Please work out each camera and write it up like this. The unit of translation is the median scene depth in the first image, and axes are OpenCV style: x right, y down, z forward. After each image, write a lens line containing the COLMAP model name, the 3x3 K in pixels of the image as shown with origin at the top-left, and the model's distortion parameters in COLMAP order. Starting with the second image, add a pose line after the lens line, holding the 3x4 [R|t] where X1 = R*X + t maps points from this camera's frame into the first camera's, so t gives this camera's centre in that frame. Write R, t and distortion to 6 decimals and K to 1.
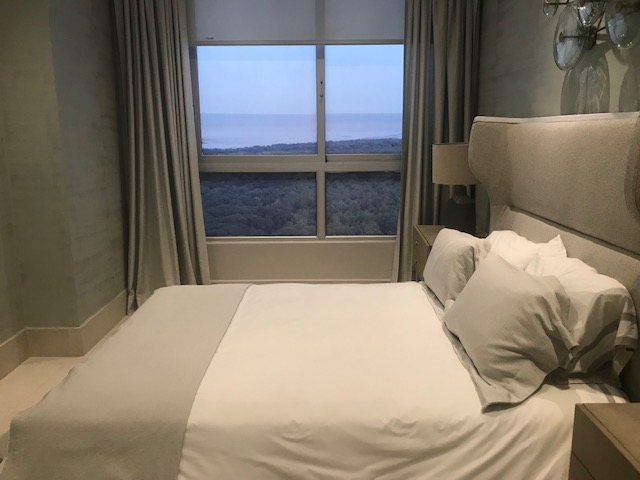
lens RADIAL K [[512.6, 0, 320.4], [0, 512.6, 223.5], [0, 0, 1]] dist [0.008898, -0.005200]
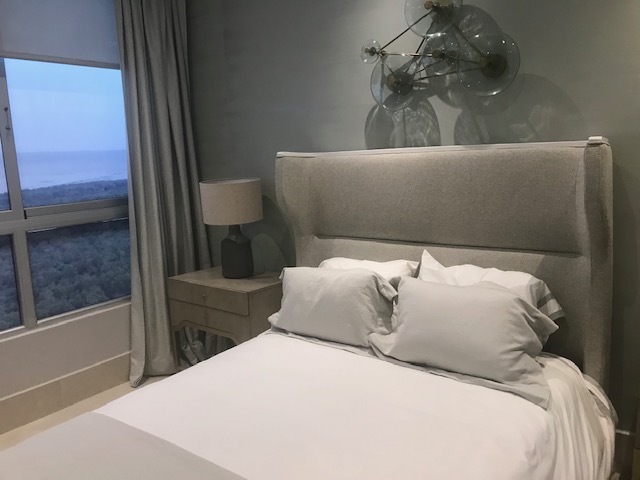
lens RADIAL K [[512.6, 0, 320.4], [0, 512.6, 223.5], [0, 0, 1]] dist [0.008898, -0.005200]
pose [[0.604600, -0.127639, 0.786236, -0.302243], [0.181018, 0.983268, 0.020427, -0.053272], [-0.775688, 0.129973, 0.617589, 0.238424]]
